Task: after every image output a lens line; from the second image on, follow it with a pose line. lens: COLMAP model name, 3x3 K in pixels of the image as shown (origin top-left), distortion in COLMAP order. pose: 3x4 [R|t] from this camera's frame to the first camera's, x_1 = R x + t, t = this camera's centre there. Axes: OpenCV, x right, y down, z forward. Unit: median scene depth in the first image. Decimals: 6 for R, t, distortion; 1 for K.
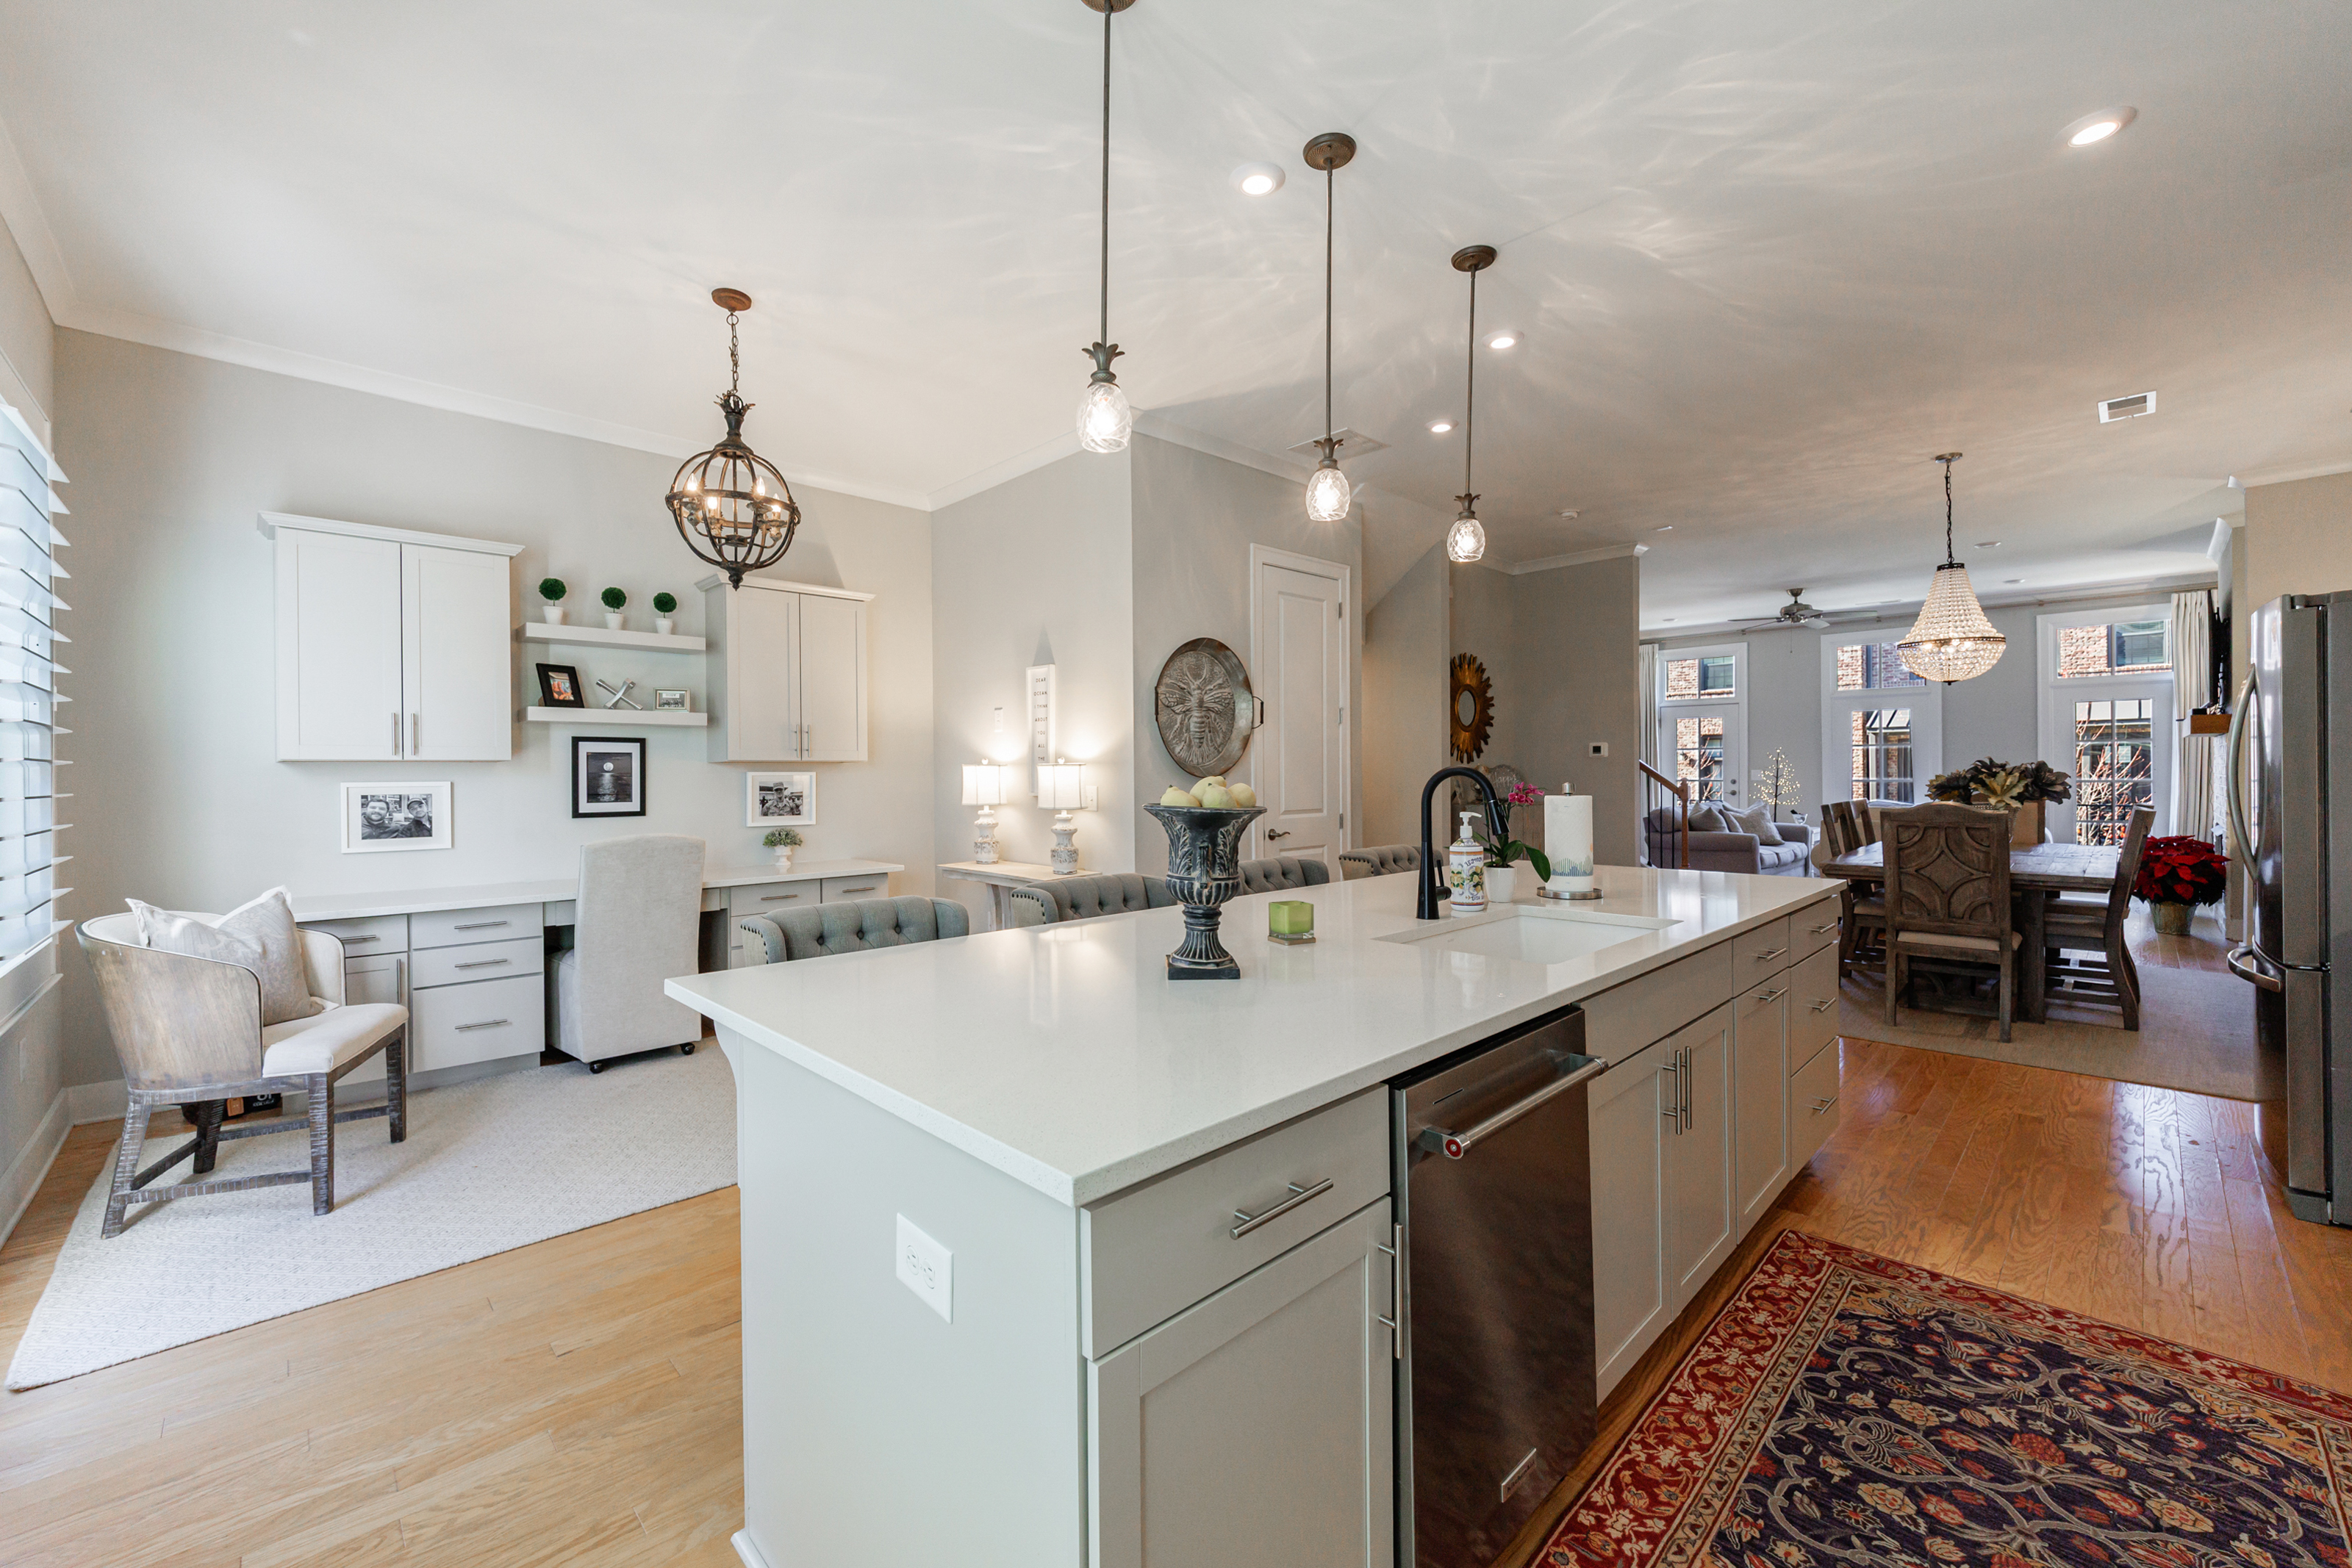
lens RADIAL K [[940.4, 0, 1173.4], [0, 940.4, 778.1], [0, 0, 1]] dist [0.001017, 0.000653]
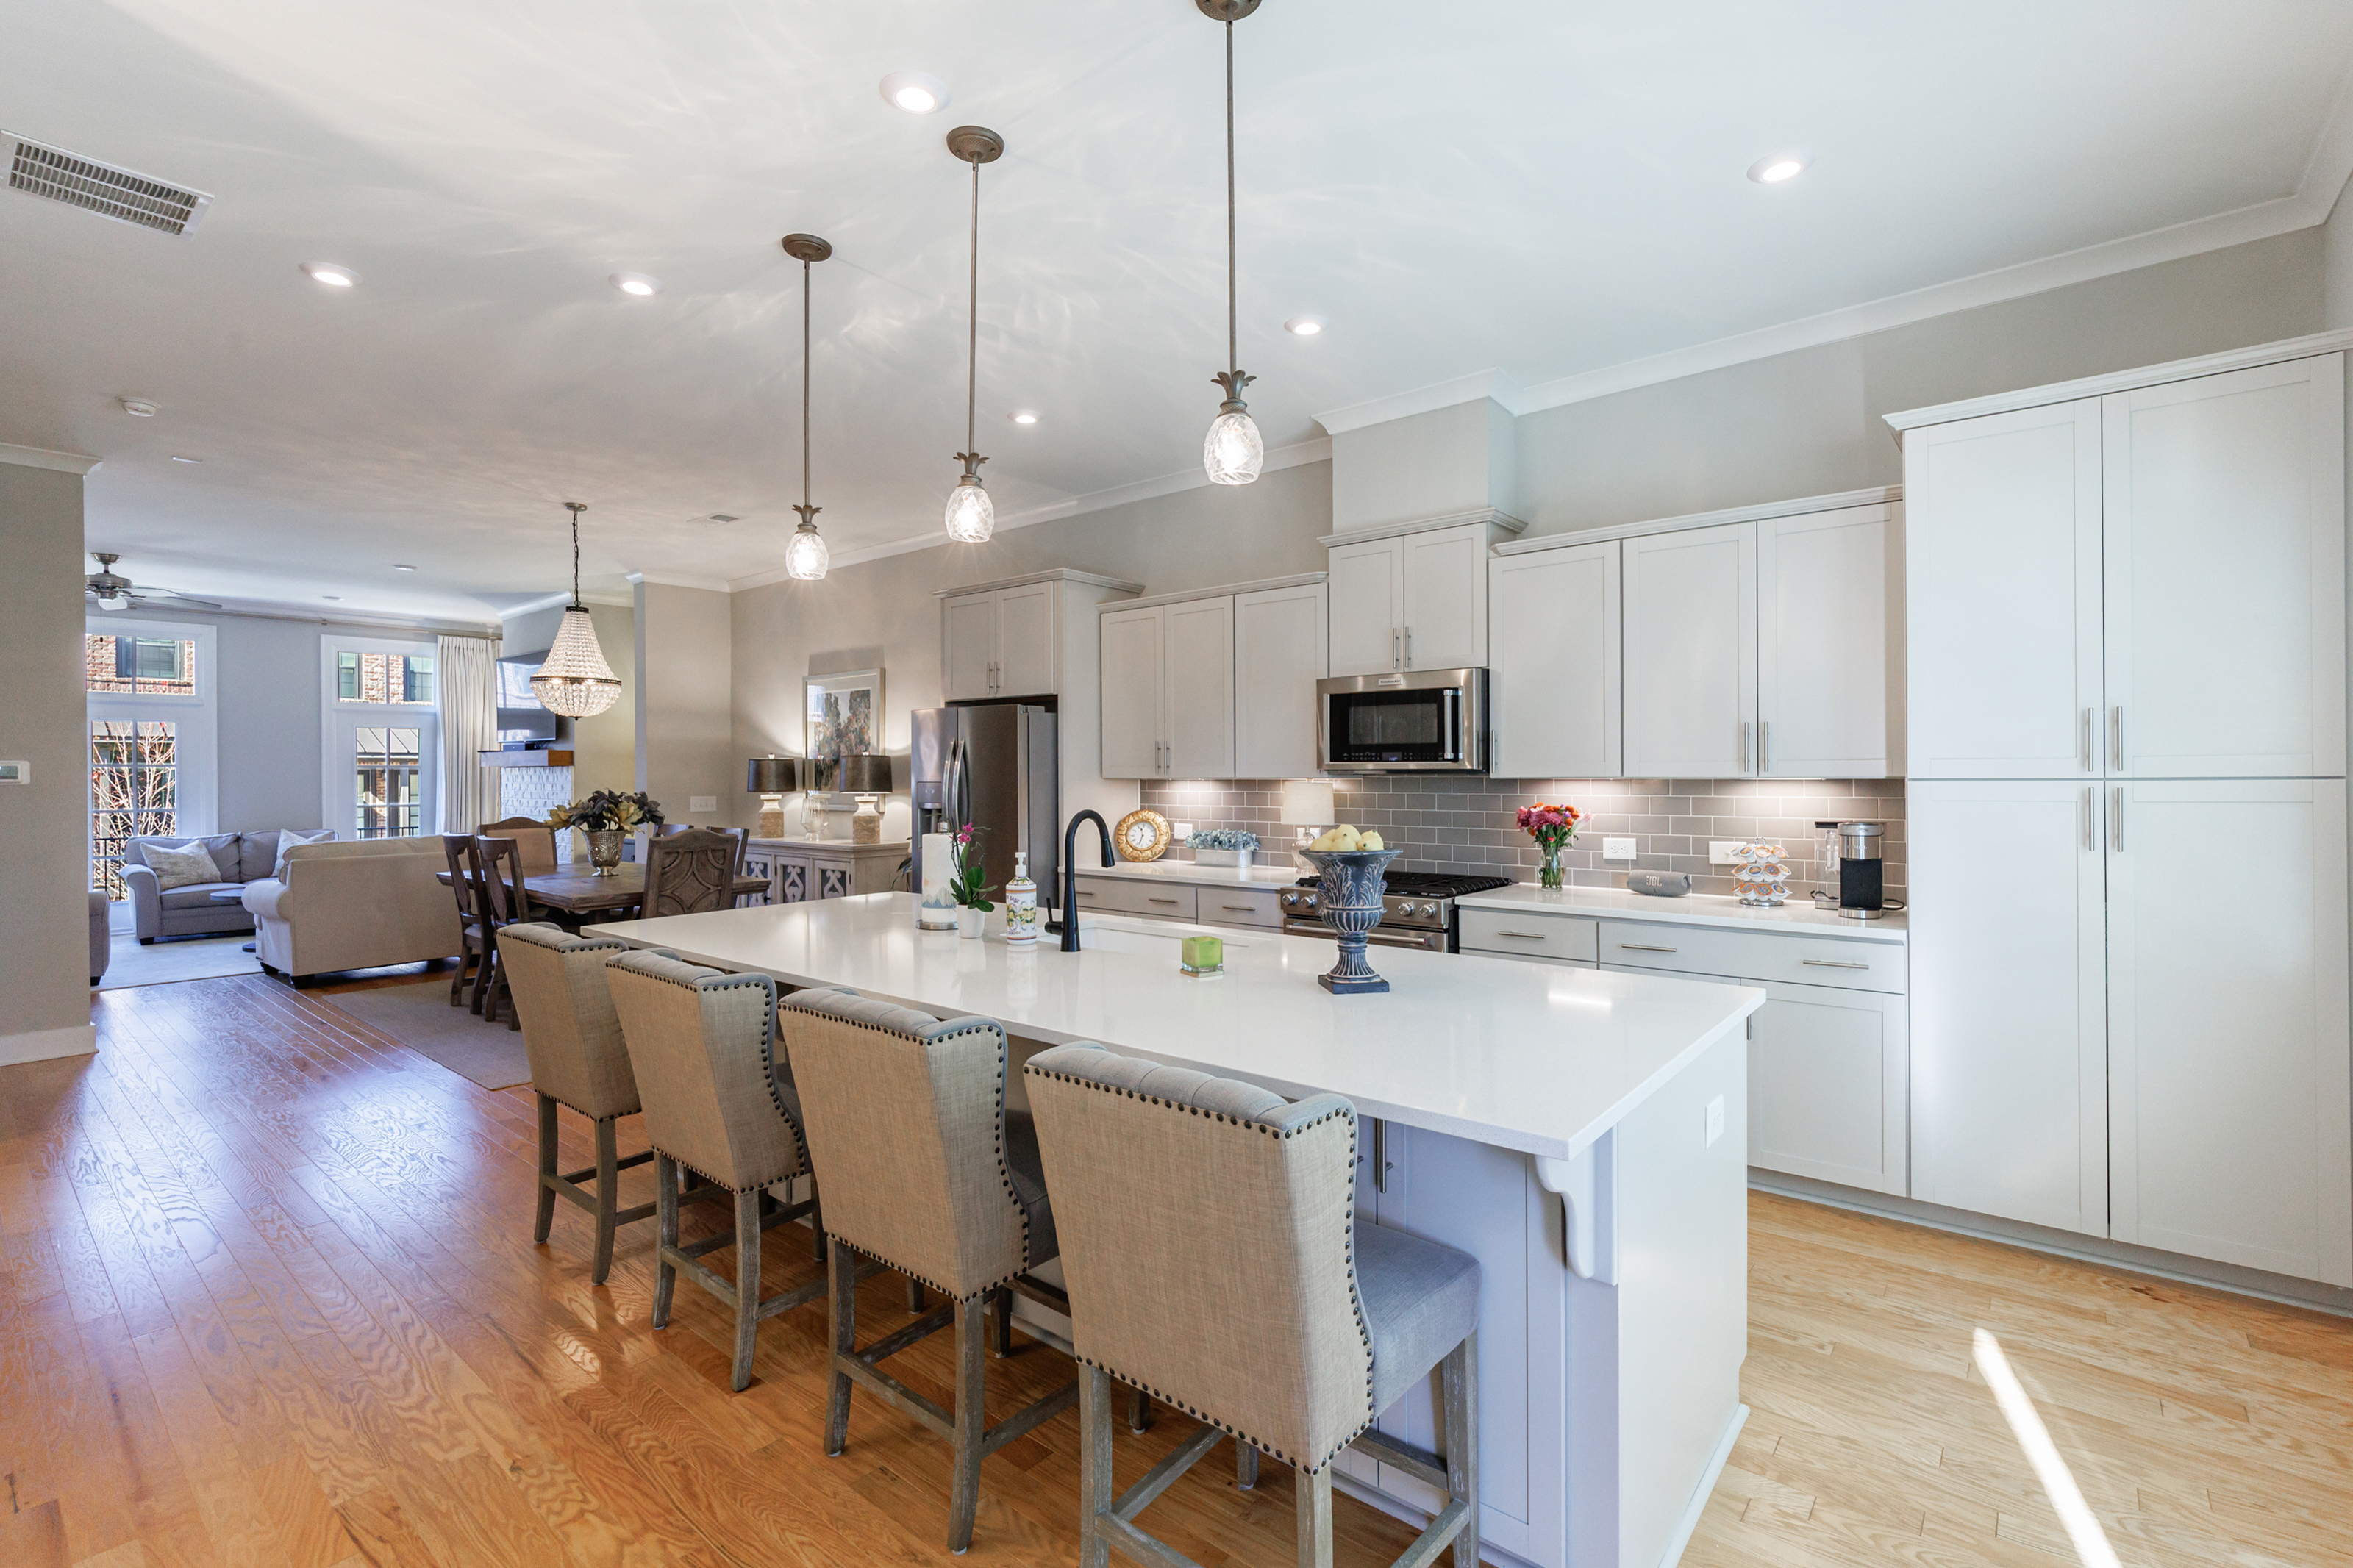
lens RADIAL K [[1036.6, 0, 1179.1], [0, 1036.6, 774.6], [0, 0, 1]] dist [0.006836, -0.002184]
pose [[-0.096083, 0.010622, 0.995317, -0.688666], [0.012009, 0.999883, -0.009511, -0.029483], [-0.995301, 0.011039, -0.096199, 0.726441]]
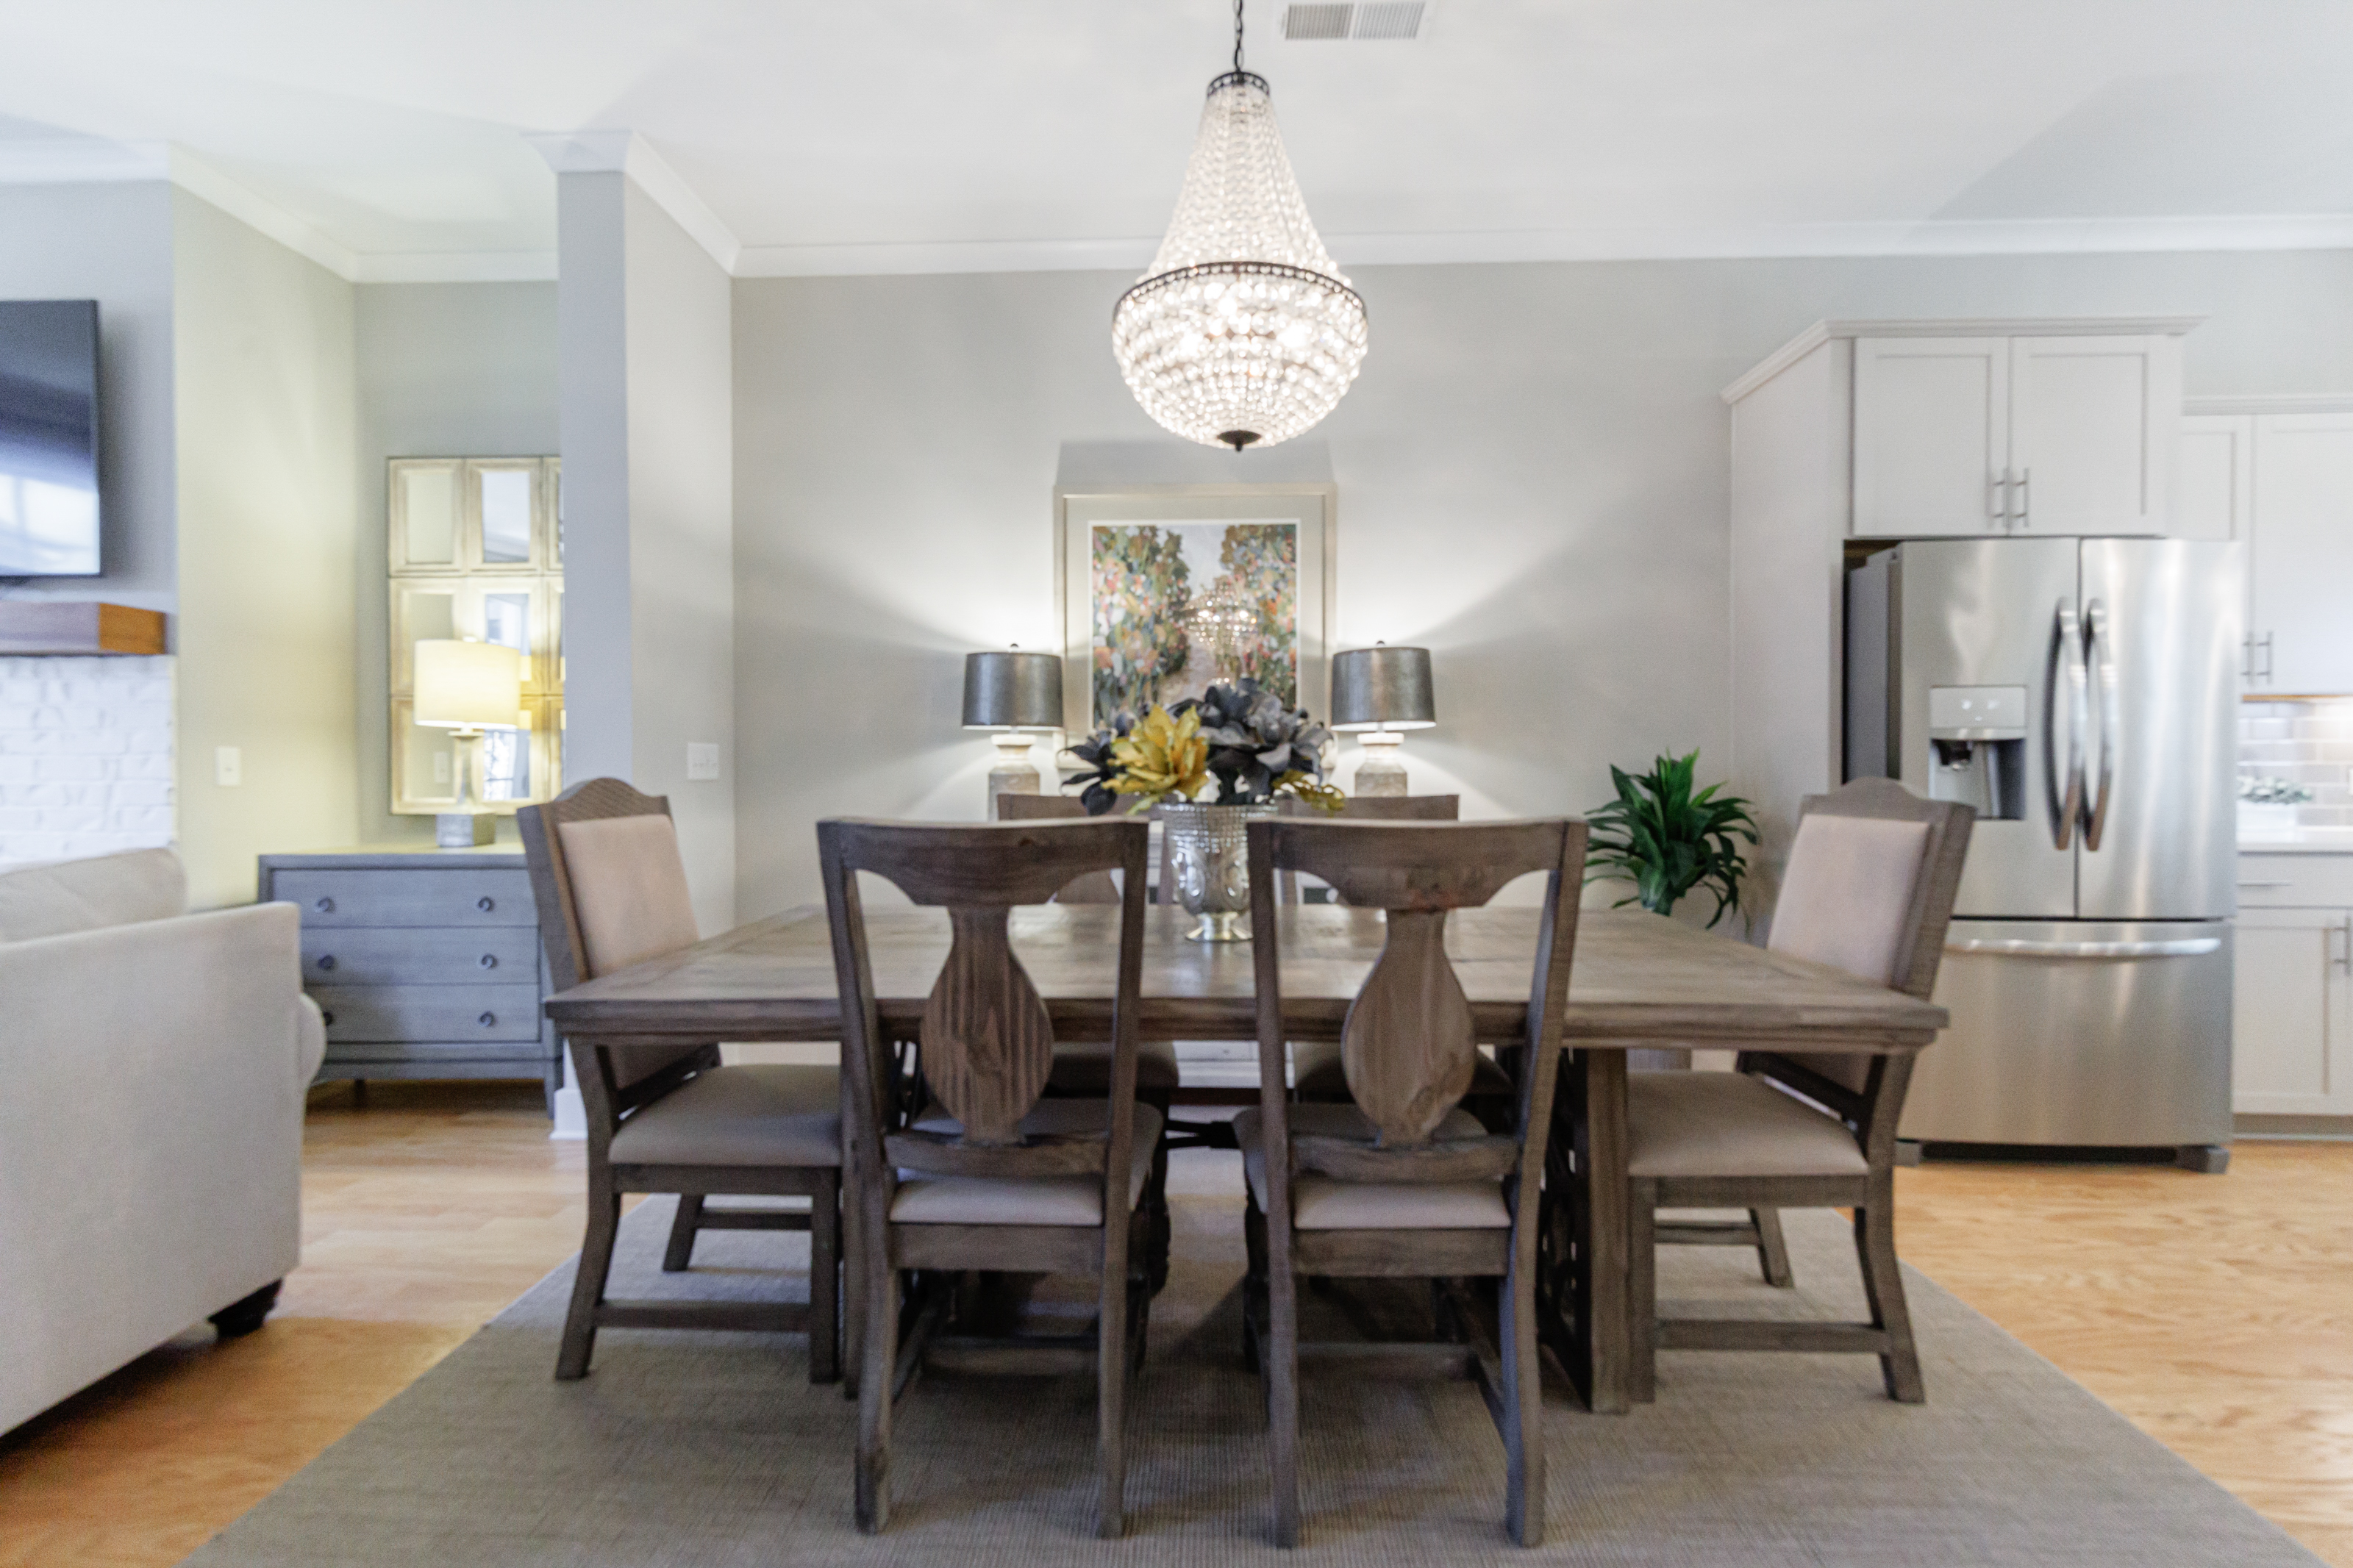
lens RADIAL K [[1036.6, 0, 1172.0], [0, 1036.6, 776.1], [0, 0, 1]] dist [0.006836, -0.002184]
pose [[-0.688415, 0.001950, 0.725315, 0.883091], [0.016267, 0.999786, 0.012751, 0.015629], [-0.725135, 0.020577, -0.688299, 2.064194]]
